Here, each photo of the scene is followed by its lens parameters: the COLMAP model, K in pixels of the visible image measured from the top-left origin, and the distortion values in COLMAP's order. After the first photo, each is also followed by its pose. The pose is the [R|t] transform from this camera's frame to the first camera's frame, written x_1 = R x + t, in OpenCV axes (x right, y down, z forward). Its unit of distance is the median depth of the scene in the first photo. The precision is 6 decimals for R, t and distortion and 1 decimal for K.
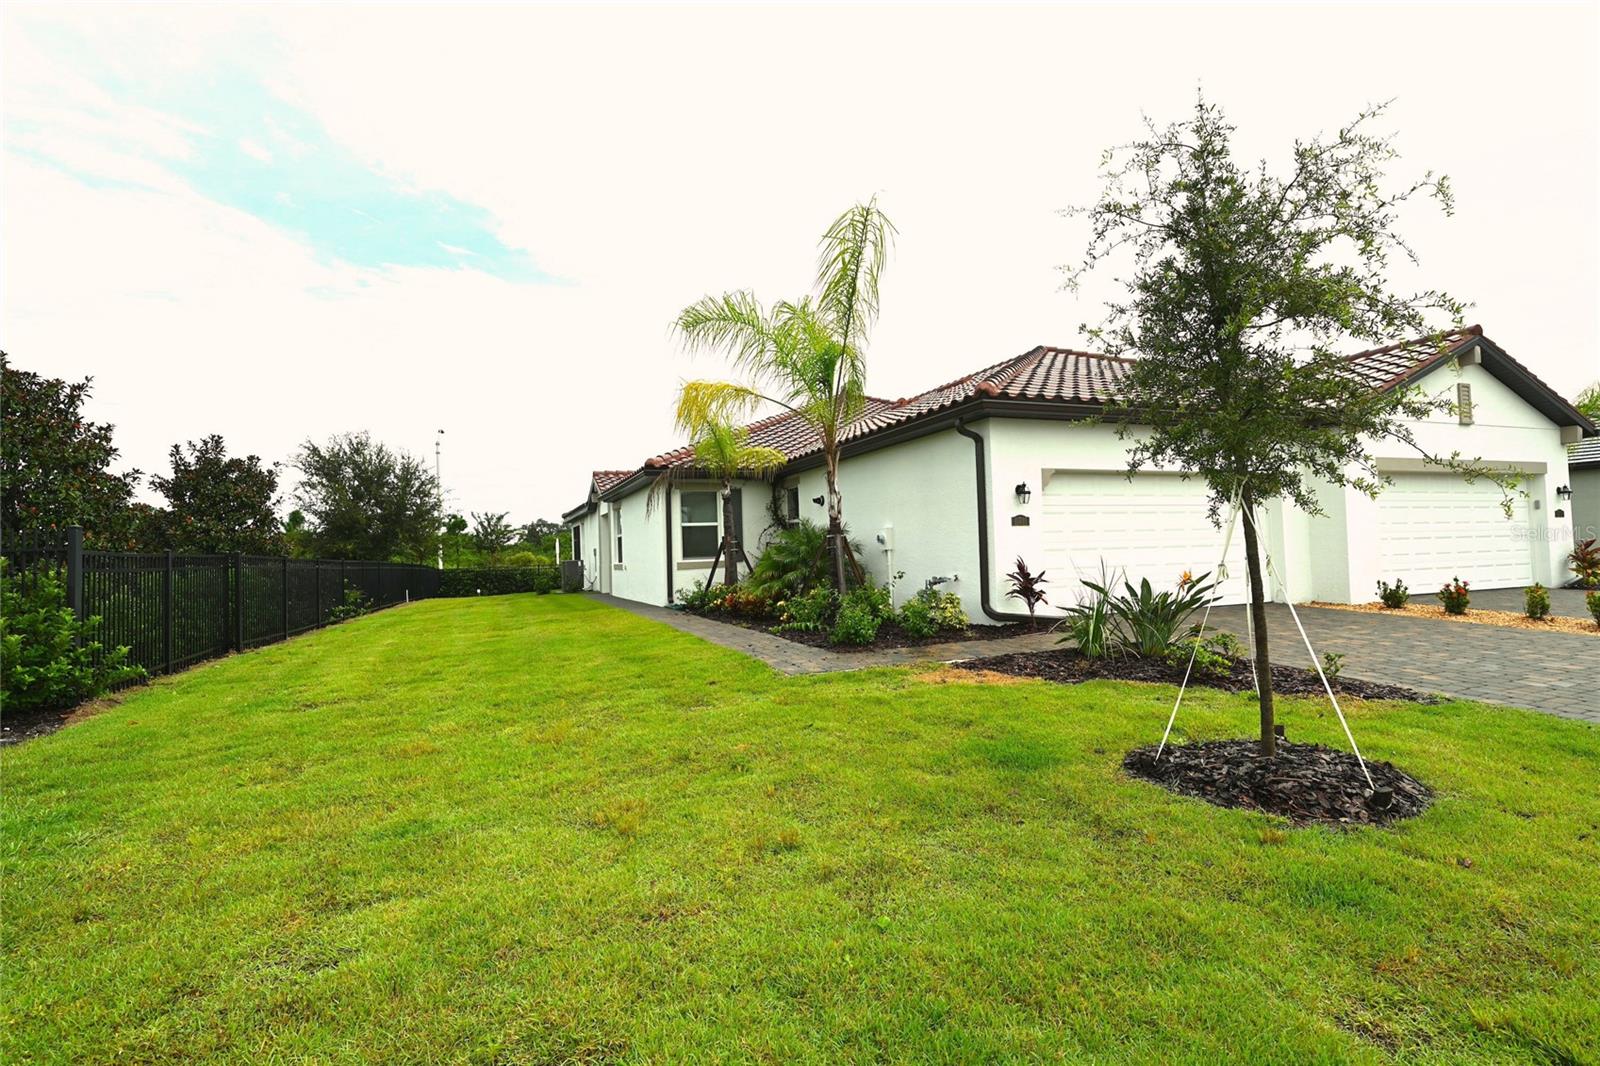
lens RADIAL K [[787.9, 0, 800.0], [0, 787.9, 533.0], [0, 0, 1]] dist [-0.001178, -0.000127]
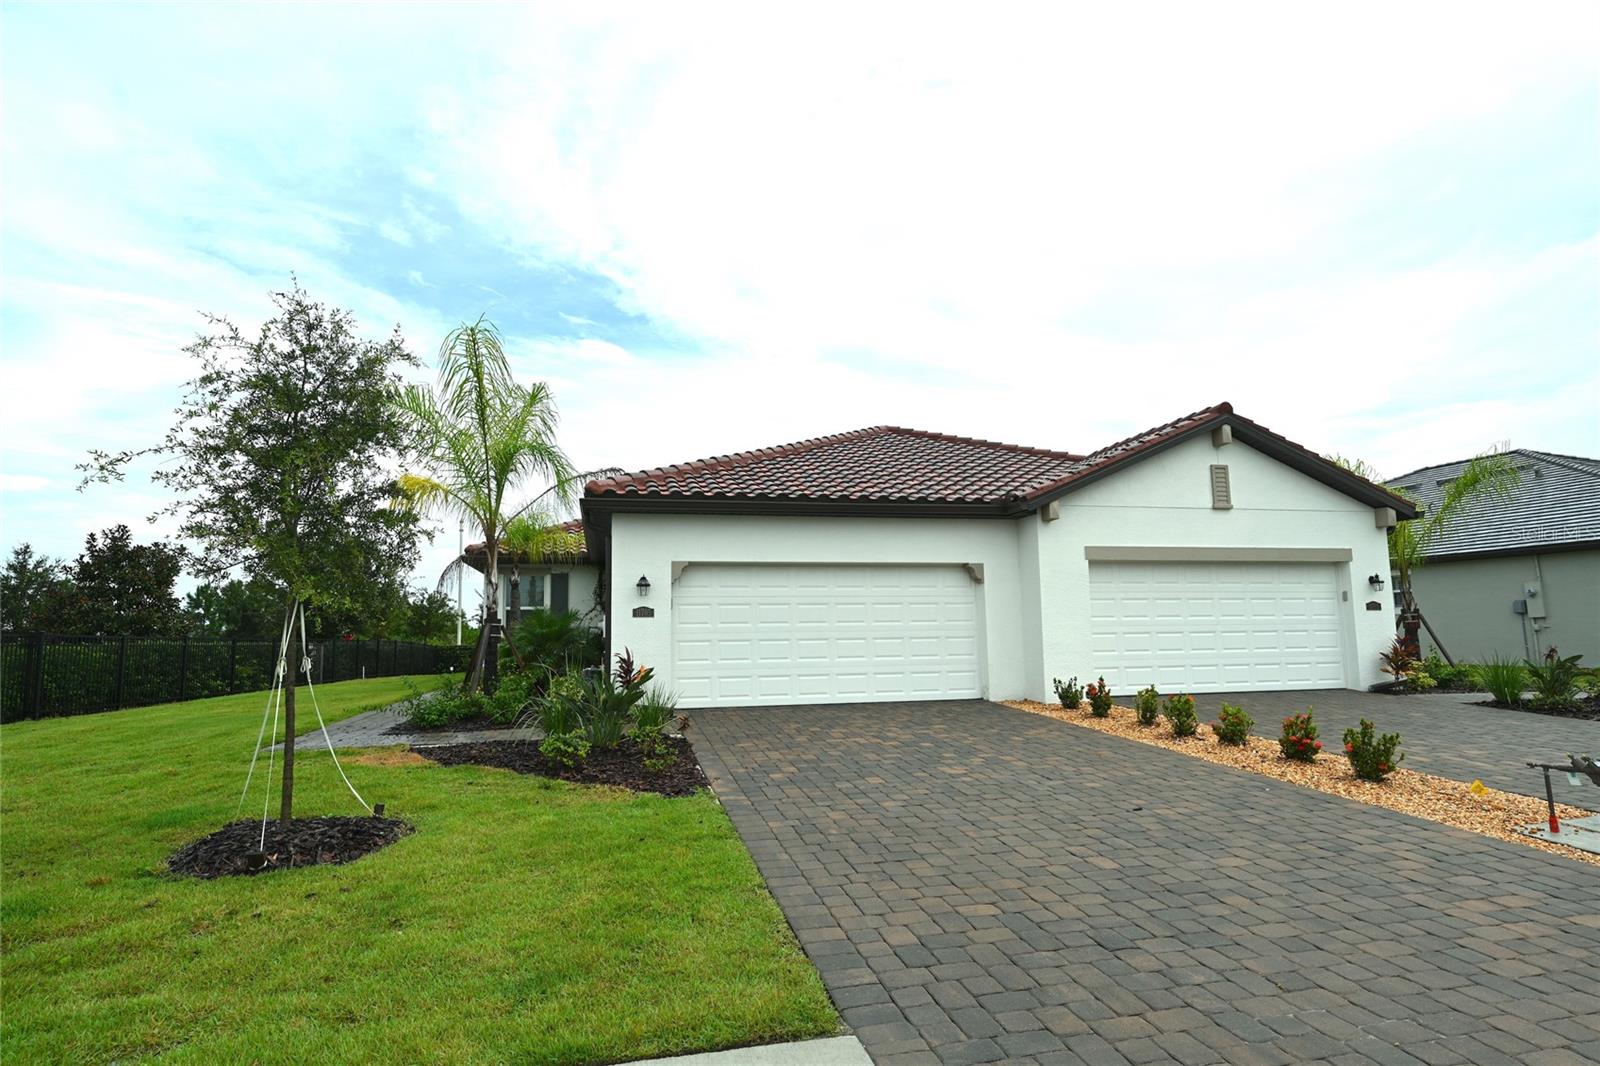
lens RADIAL K [[861.0, 0, 801.3], [0, 861.0, 552.0], [0, 0, 1]] dist [-0.002044, -0.000333]
pose [[0.987304, -0.001584, -0.158835, 0.478430], [-0.008925, 0.997817, -0.065429, -0.016237], [0.158592, 0.066016, 0.985135, -0.060625]]
